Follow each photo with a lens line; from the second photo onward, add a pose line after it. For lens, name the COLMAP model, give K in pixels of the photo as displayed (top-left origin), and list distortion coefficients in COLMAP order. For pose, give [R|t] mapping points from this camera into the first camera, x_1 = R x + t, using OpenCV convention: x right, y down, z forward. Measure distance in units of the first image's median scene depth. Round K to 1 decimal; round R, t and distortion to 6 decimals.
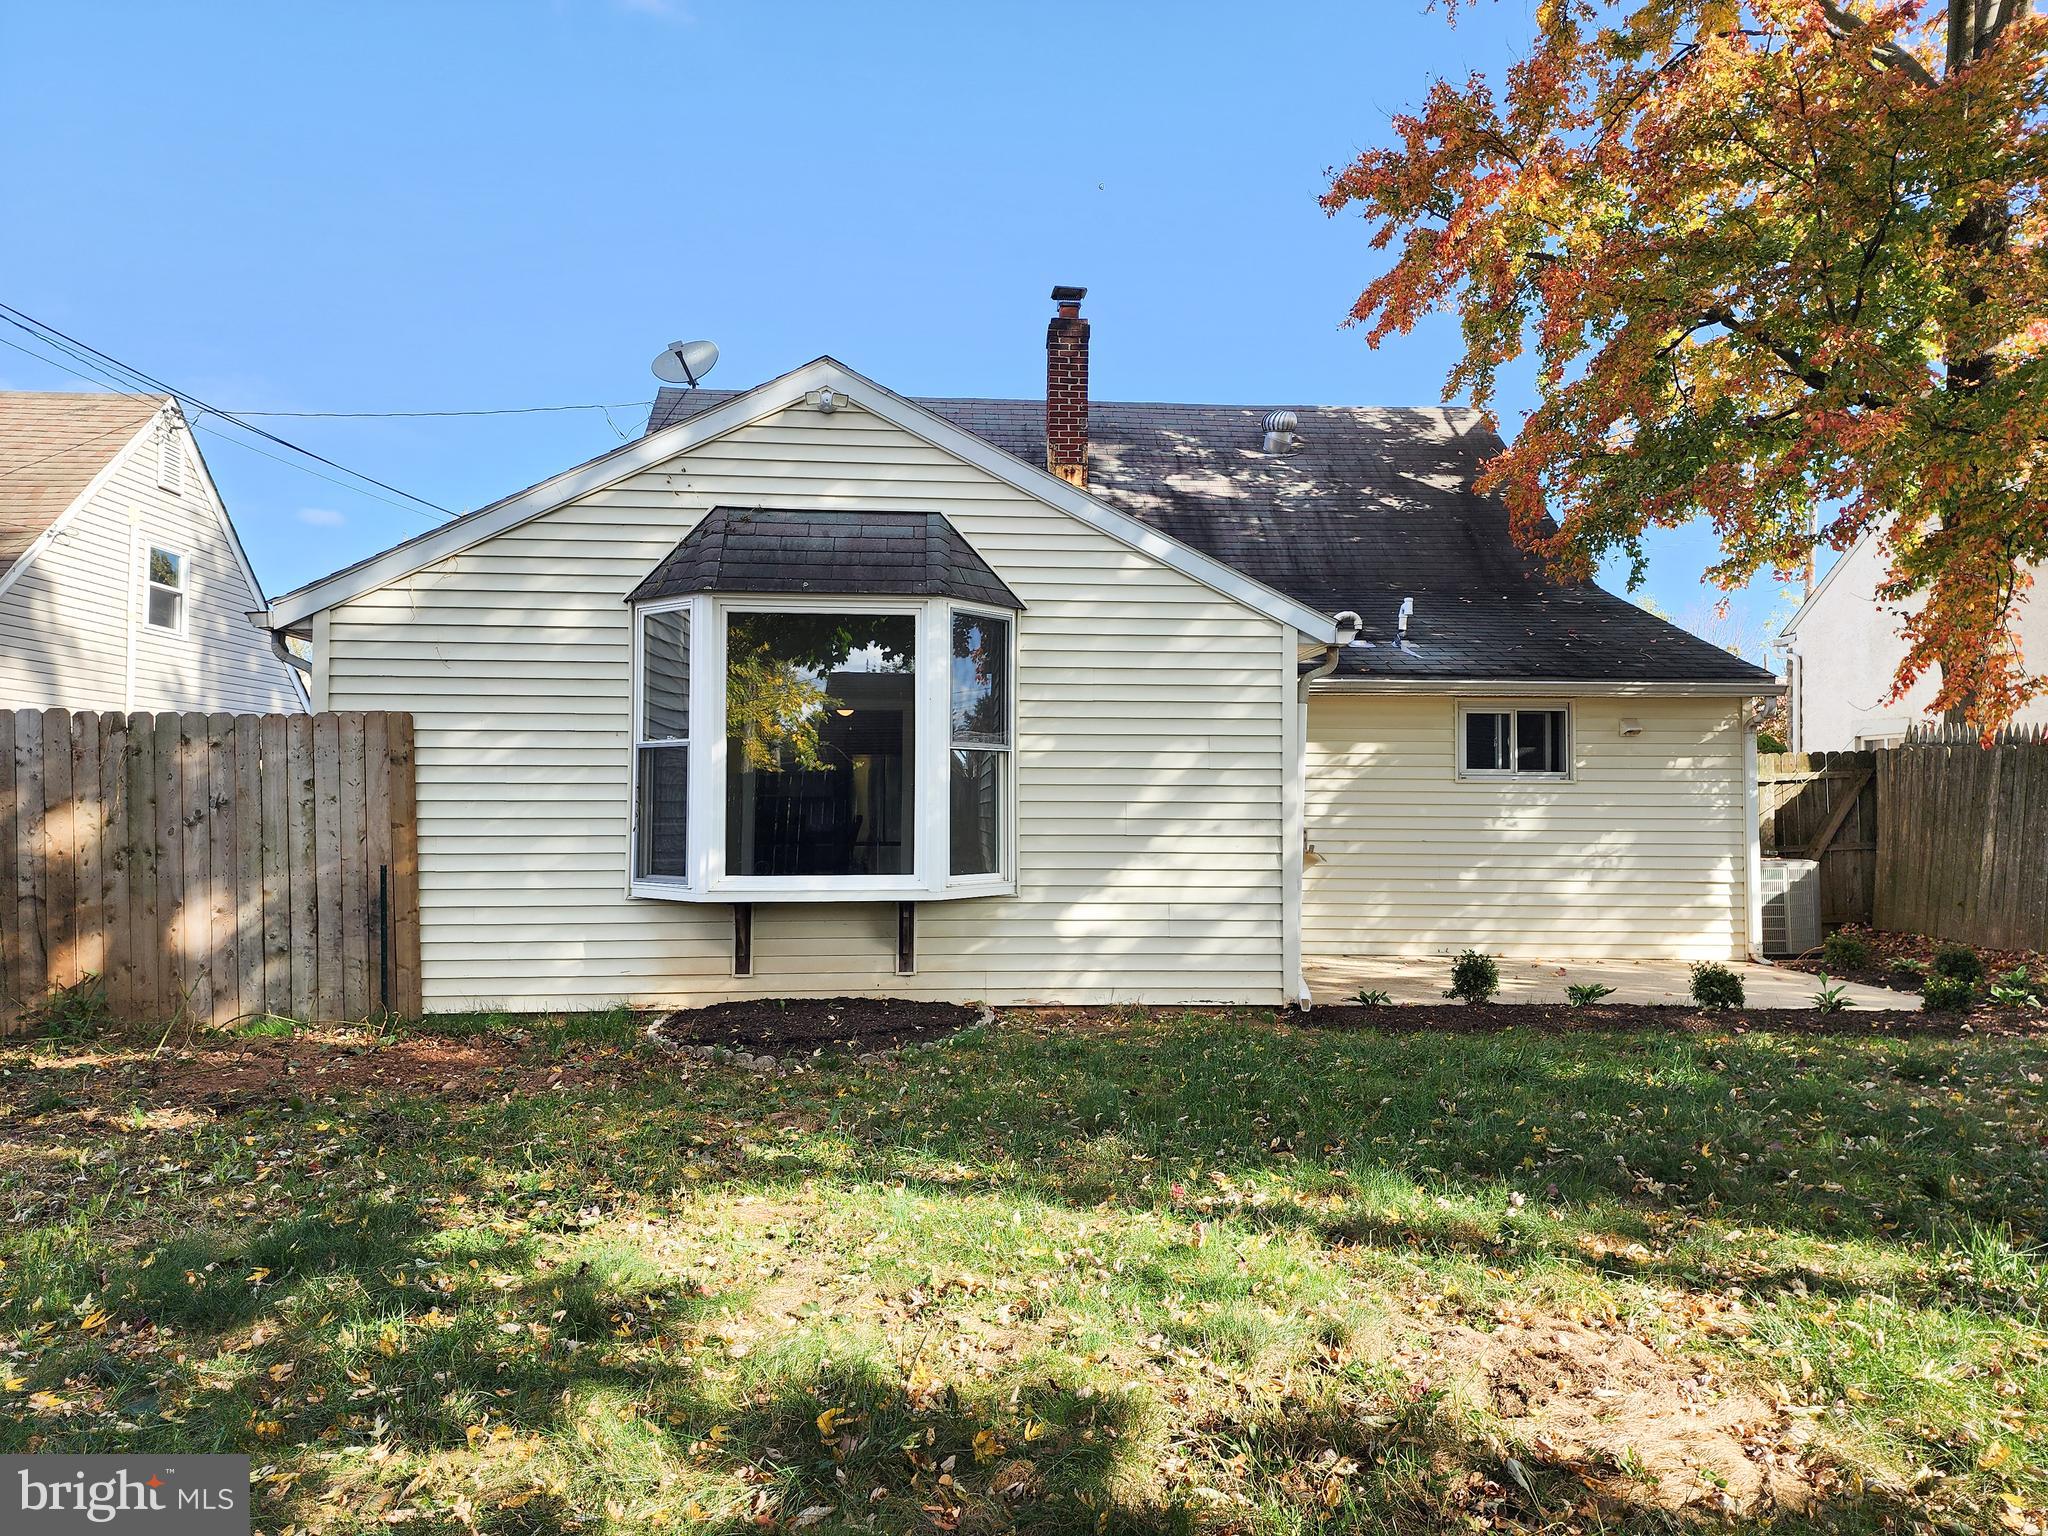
lens RADIAL K [[1358.6, 0, 1031.3], [0, 1358.6, 769.8], [0, 0, 1]] dist [0.072481, -0.019897]
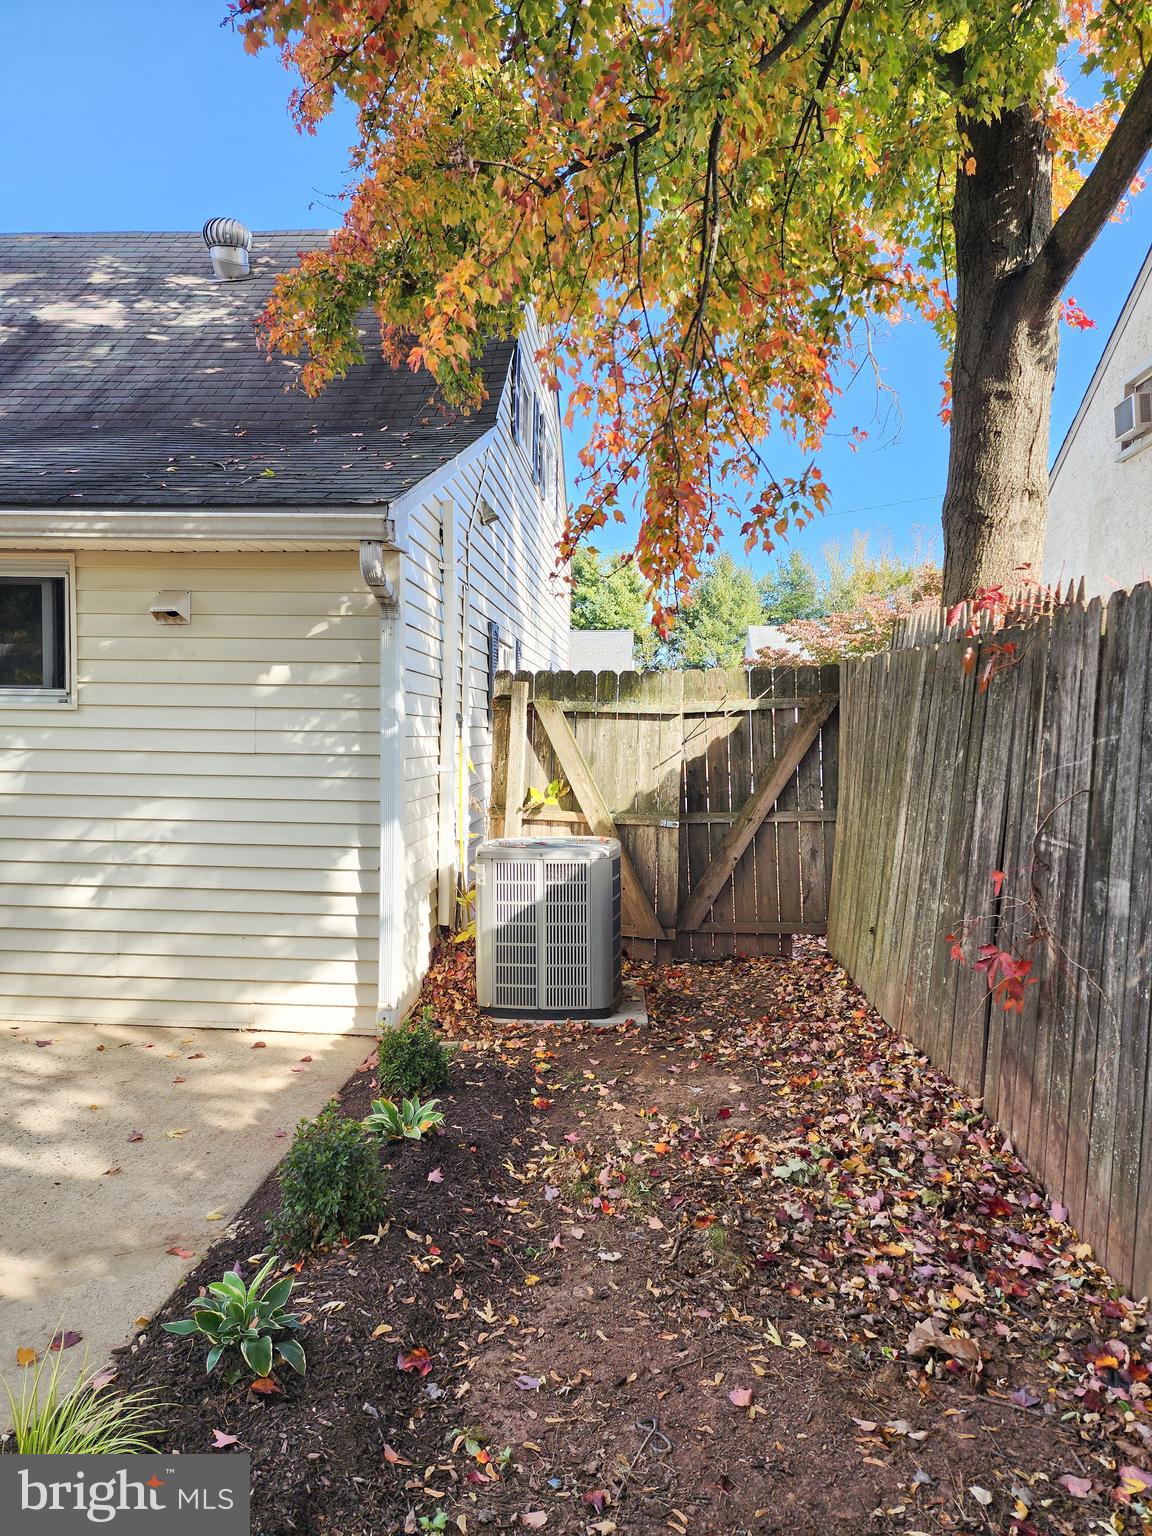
lens RADIAL K [[1018.9, 0, 578.5], [0, 1018.9, 769.6], [0, 0, 1]] dist [0.072481, -0.019897]
pose [[0.987777, 0.016418, -0.155008, 0.658805], [-0.006810, 0.998033, 0.062316, 0.006543], [0.155726, -0.060499, 0.985946, 0.620705]]
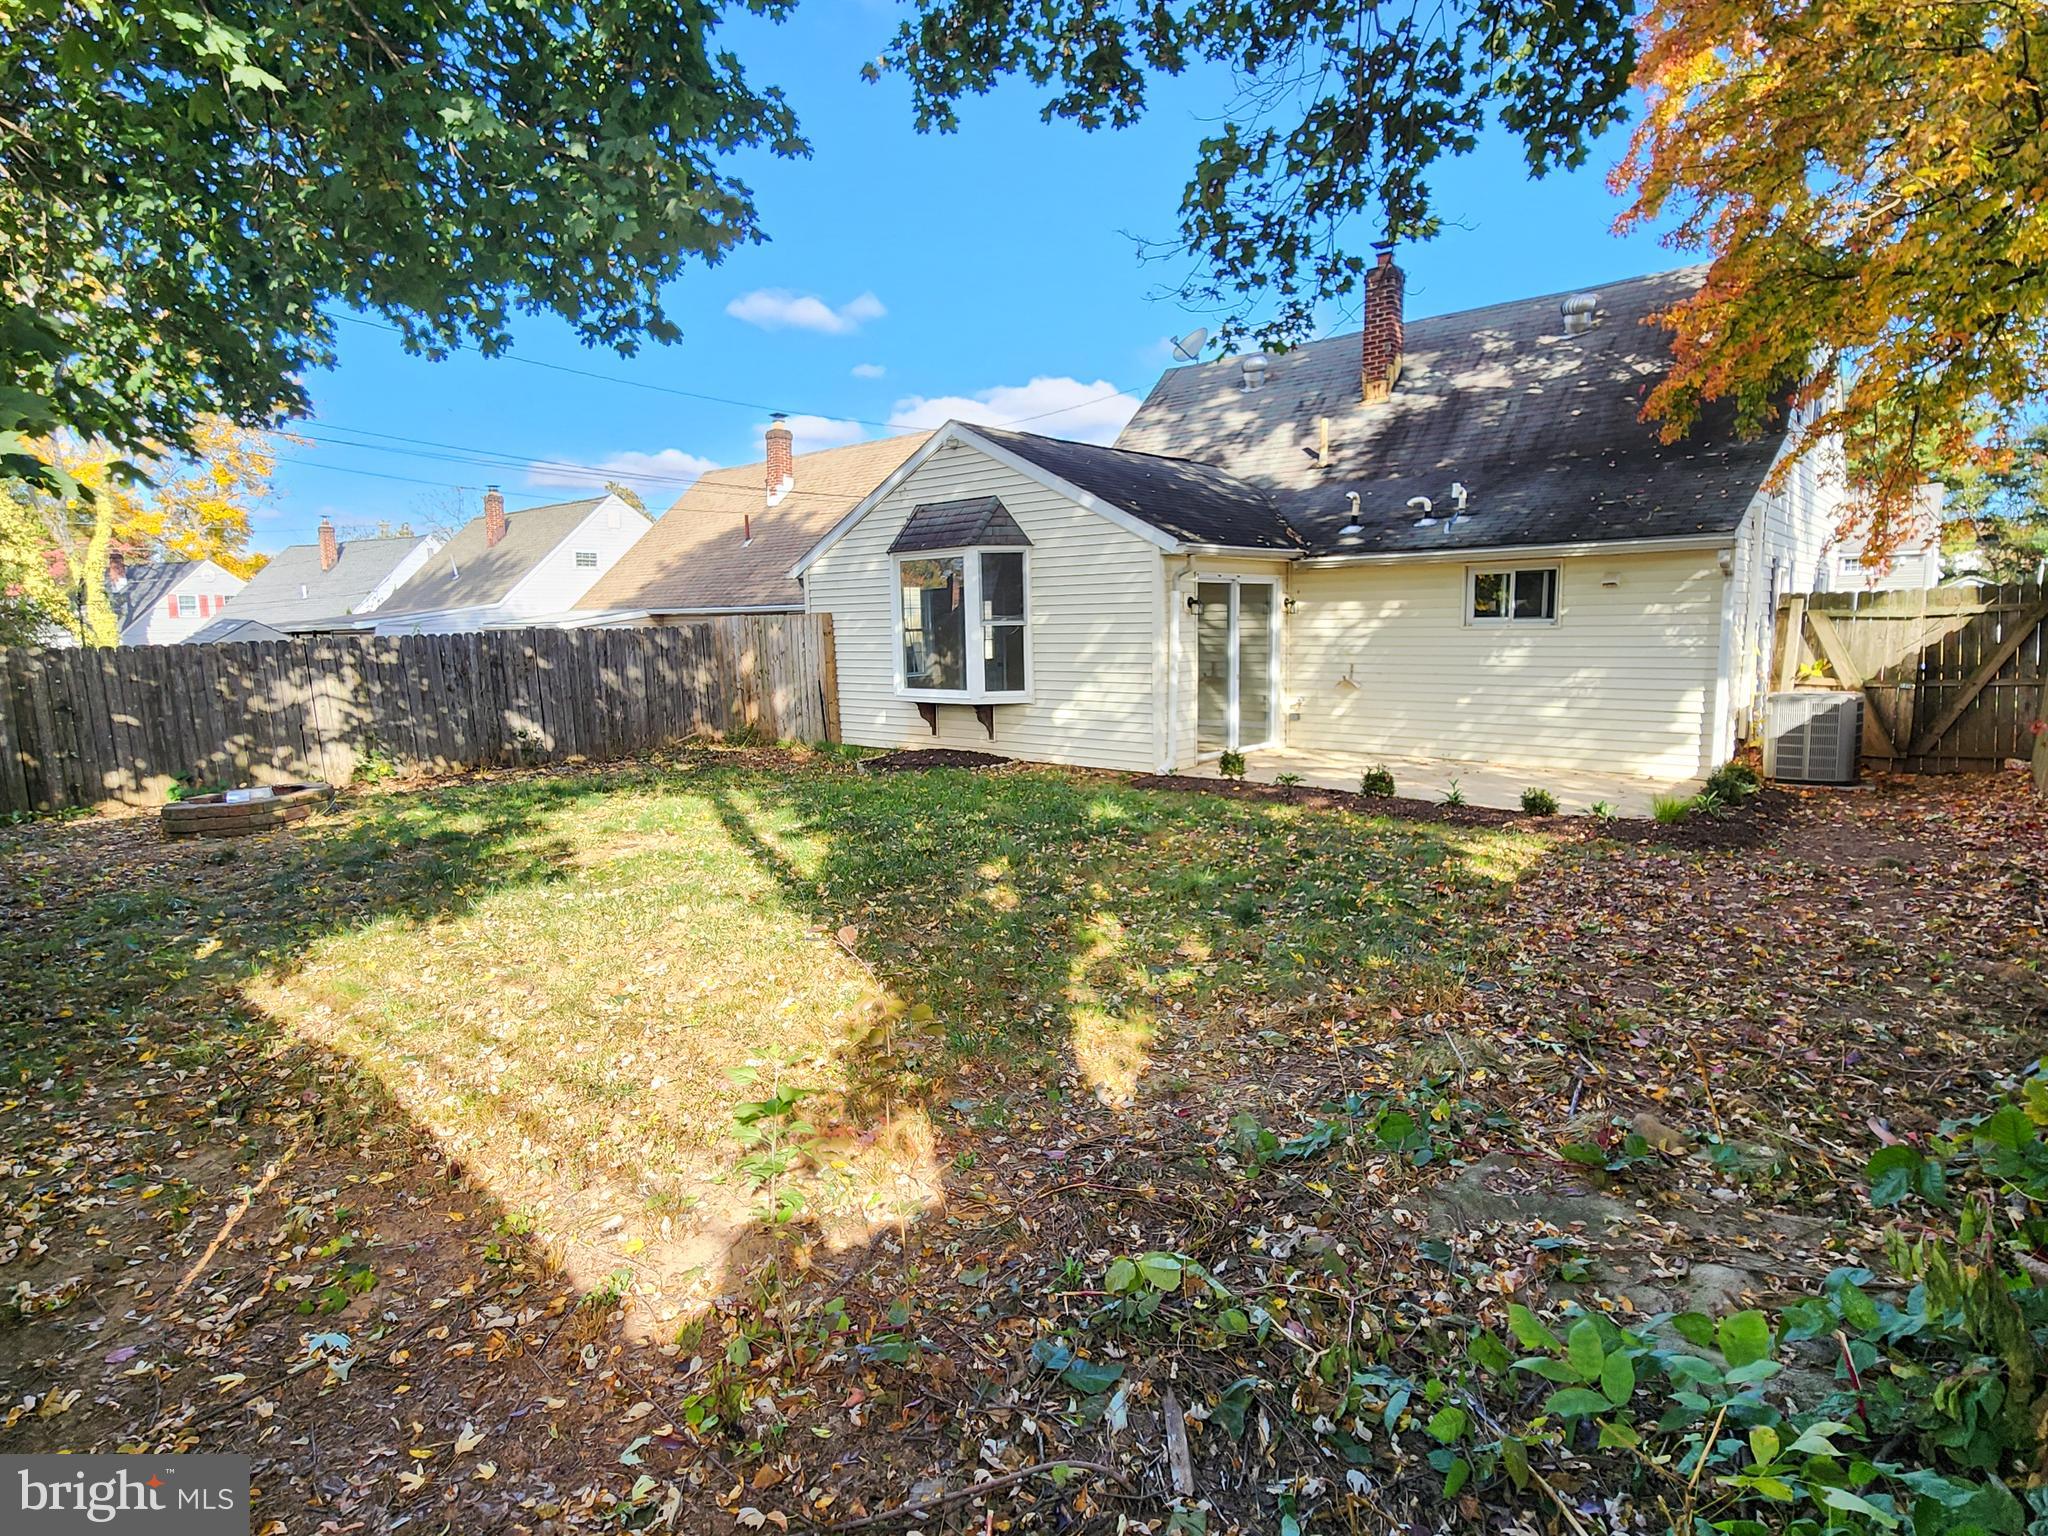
lens RADIAL K [[1081.9, 0, 1040.8], [0, 1081.9, 770.4], [0, 0, 1]] dist [0.001616, 0.004106]
pose [[0.702067, 0.080774, -0.707516, 0.765868], [0.038654, 0.987759, 0.151124, -0.028774], [0.711061, -0.133448, 0.690350, -0.017108]]
